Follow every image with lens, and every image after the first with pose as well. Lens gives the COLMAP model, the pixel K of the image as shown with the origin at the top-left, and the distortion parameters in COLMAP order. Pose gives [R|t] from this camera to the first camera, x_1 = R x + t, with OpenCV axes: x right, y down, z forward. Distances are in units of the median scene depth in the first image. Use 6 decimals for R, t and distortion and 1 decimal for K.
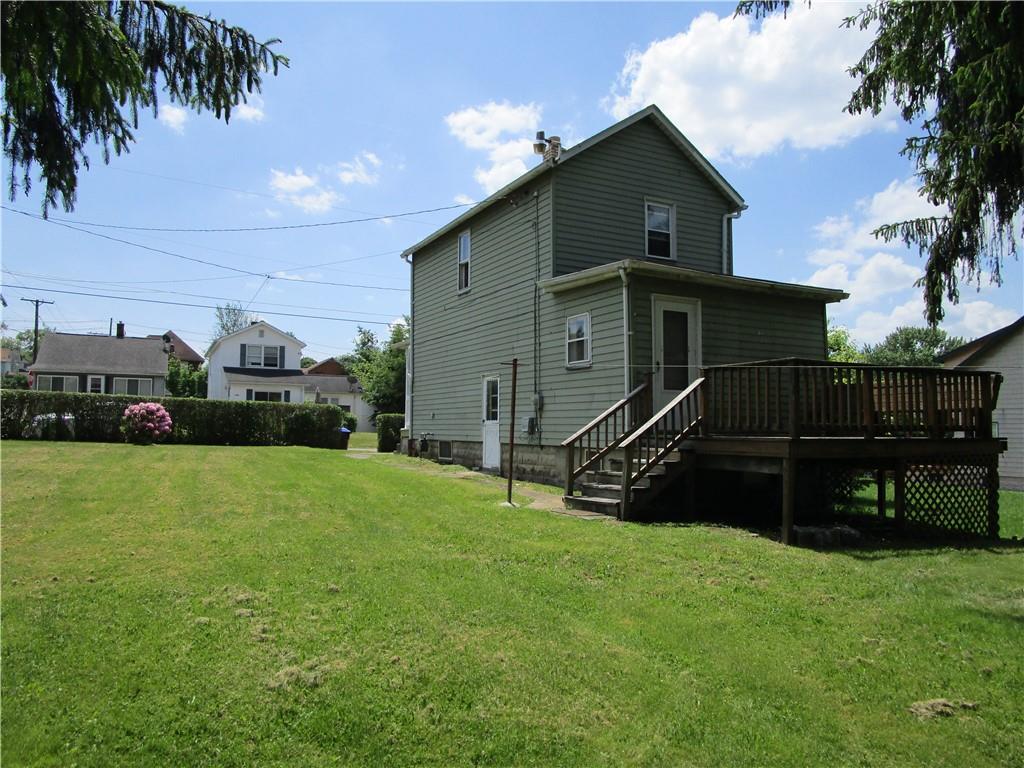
lens RADIAL K [[725.9, 0, 511.7], [0, 725.9, 382.6], [0, 0, 1]] dist [-0.038580, 0.016139]
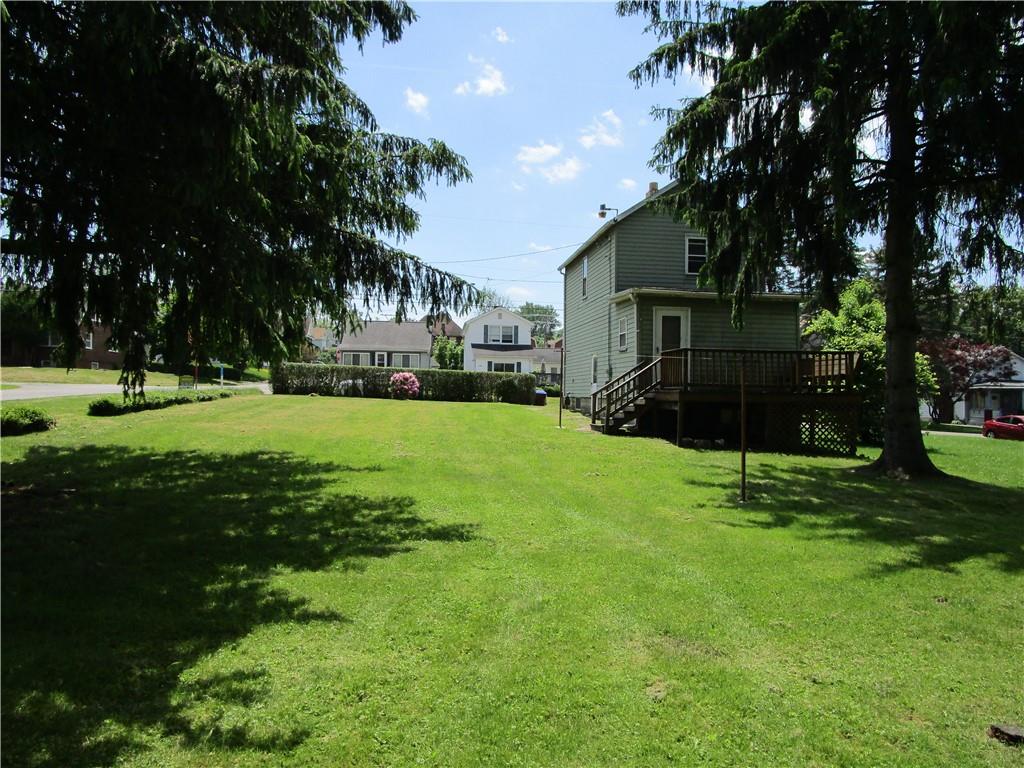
lens RADIAL K [[725.9, 0, 505.4], [0, 725.9, 381.6], [0, 0, 1]] dist [-0.038580, 0.016139]
pose [[0.932790, 0.000857, -0.360420, 0.345264], [0.014234, 0.999129, 0.039215, -0.014491], [0.360140, -0.041709, 0.931965, -0.495480]]
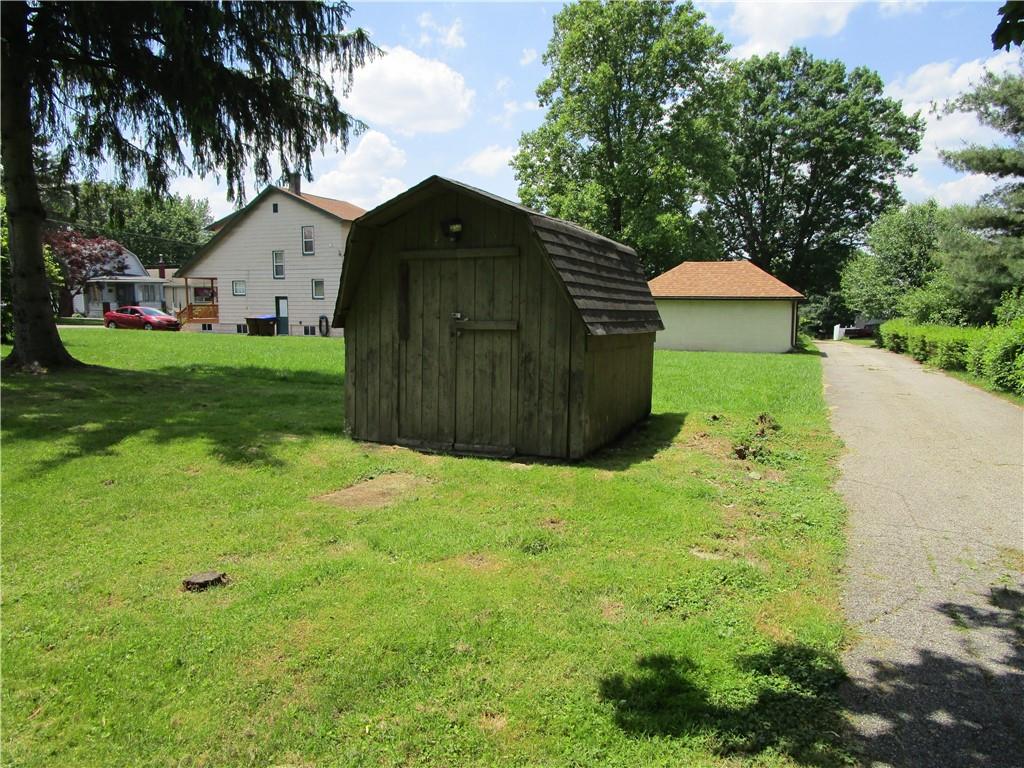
lens RADIAL K [[725.9, 0, 507.1], [0, 725.9, 380.9], [0, 0, 1]] dist [-0.038580, 0.016139]
pose [[0.743174, -0.084368, 0.663758, 0.324081], [-0.039551, 0.984745, 0.169450, -0.002191], [-0.667929, -0.152183, 0.728499, -0.461109]]
